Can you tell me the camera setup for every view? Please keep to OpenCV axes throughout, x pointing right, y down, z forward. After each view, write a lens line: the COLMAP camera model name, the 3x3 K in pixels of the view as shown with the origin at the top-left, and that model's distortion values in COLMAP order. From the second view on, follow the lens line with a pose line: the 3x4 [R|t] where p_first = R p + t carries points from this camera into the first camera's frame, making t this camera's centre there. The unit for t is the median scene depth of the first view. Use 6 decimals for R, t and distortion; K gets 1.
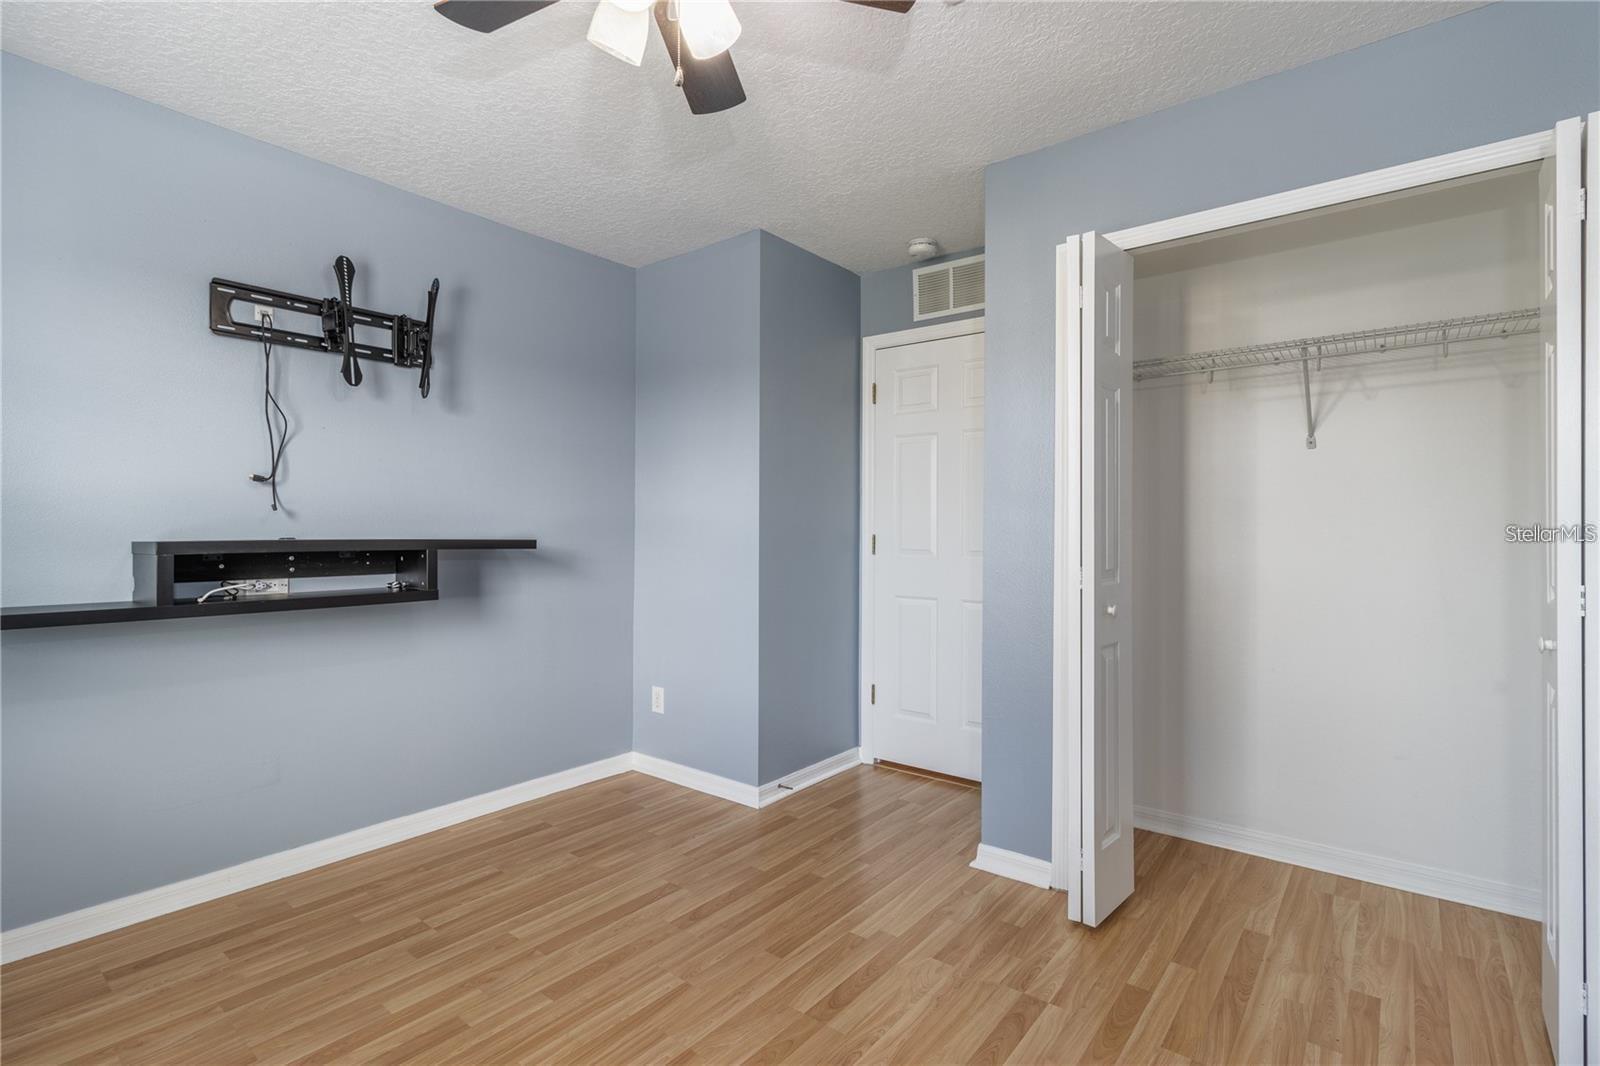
lens RADIAL K [[772.2, 0, 800.0], [0, 772.2, 533.0], [0, 0, 1]] dist [0.000913, 0.000018]
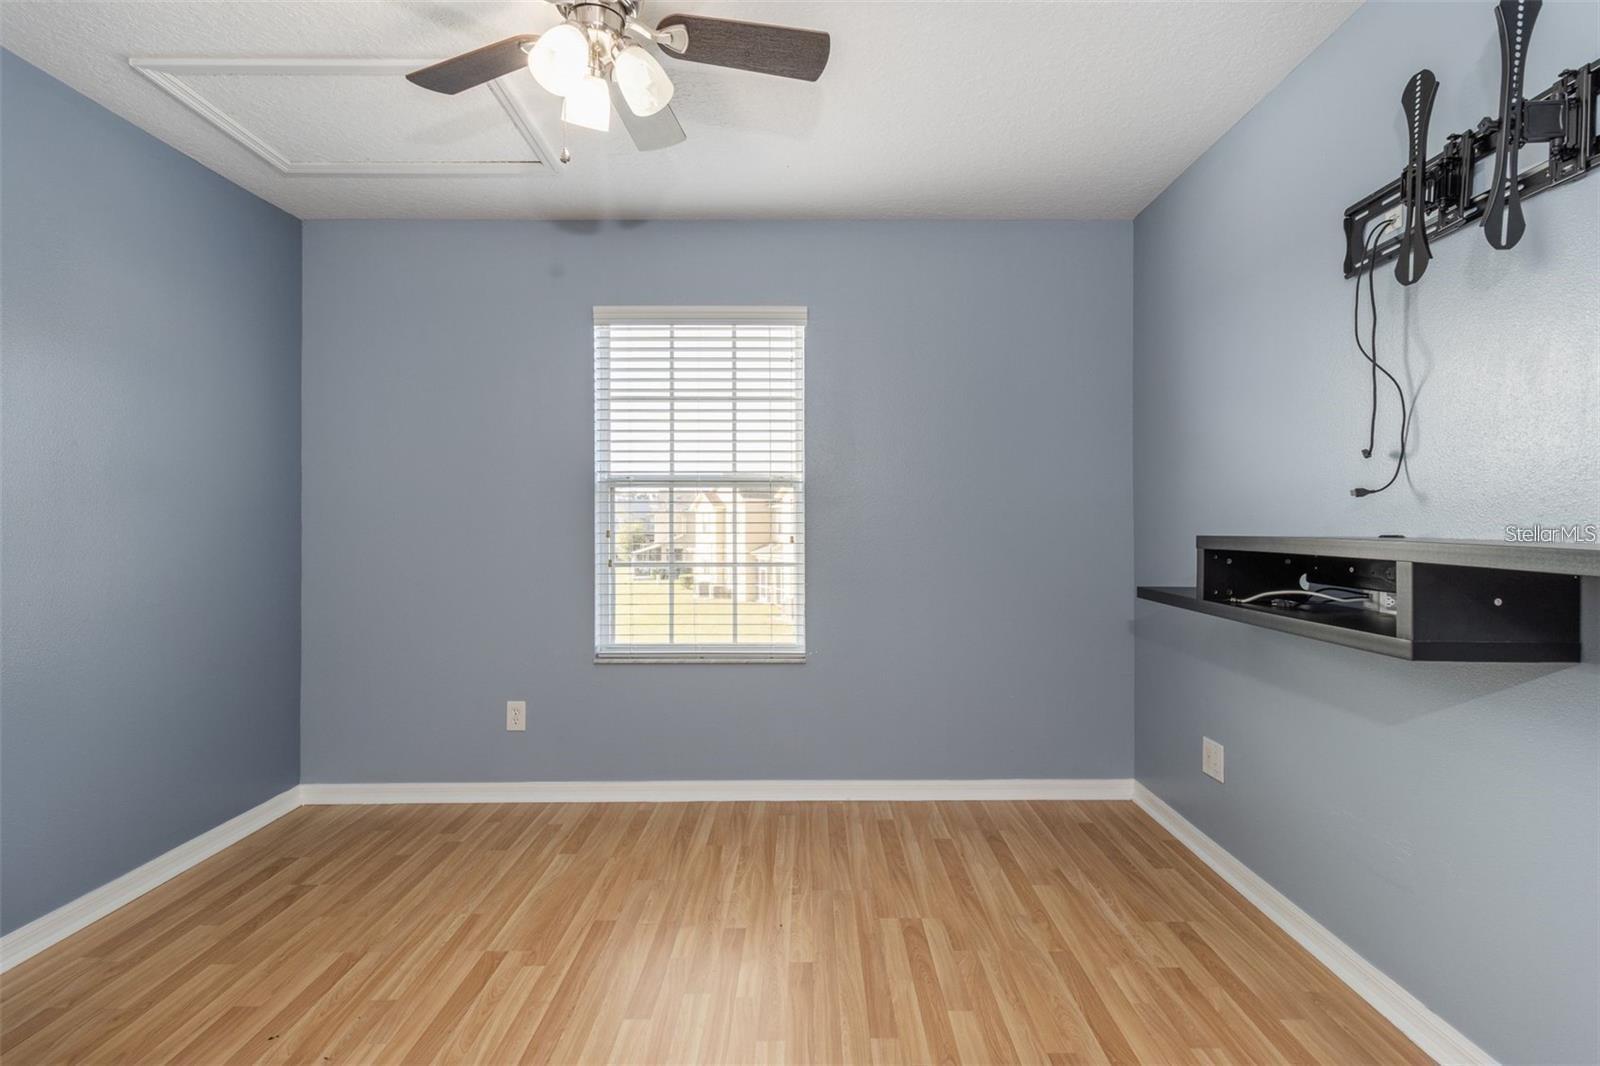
lens RADIAL K [[756.0, 0, 820.7], [0, 756.0, 529.4], [0, 0, 1]] dist [0.001160, 0.000198]
pose [[-0.778269, -0.000129, -0.627931, 0.154813], [-0.002486, 0.999993, 0.002875, 0.001239], [0.627926, 0.003799, -0.778264, 1.219563]]
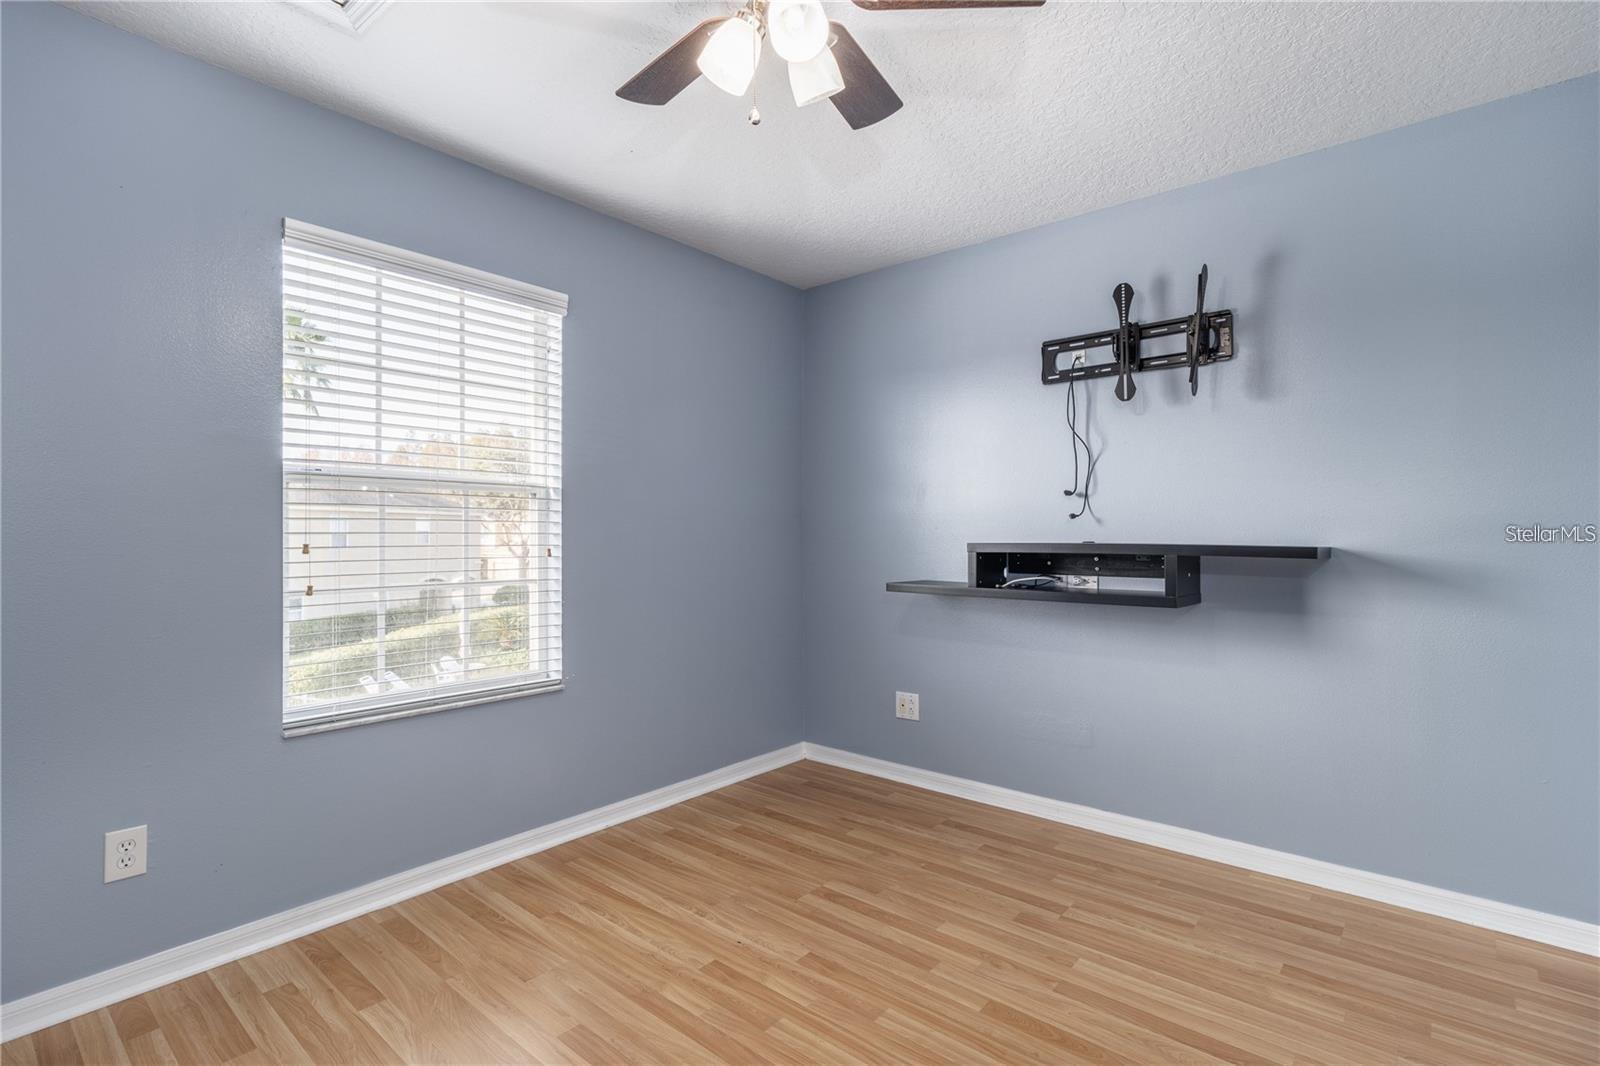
lens RADIAL K [[741.9, 0, 808.7], [0, 741.9, 531.6], [0, 0, 1]] dist [0.000092, 0.000321]
pose [[-0.032259, -0.005359, -0.999465, 0.487176], [-0.001504, 0.999985, -0.005314, -0.002087], [0.999478, 0.001332, -0.032267, 0.617721]]
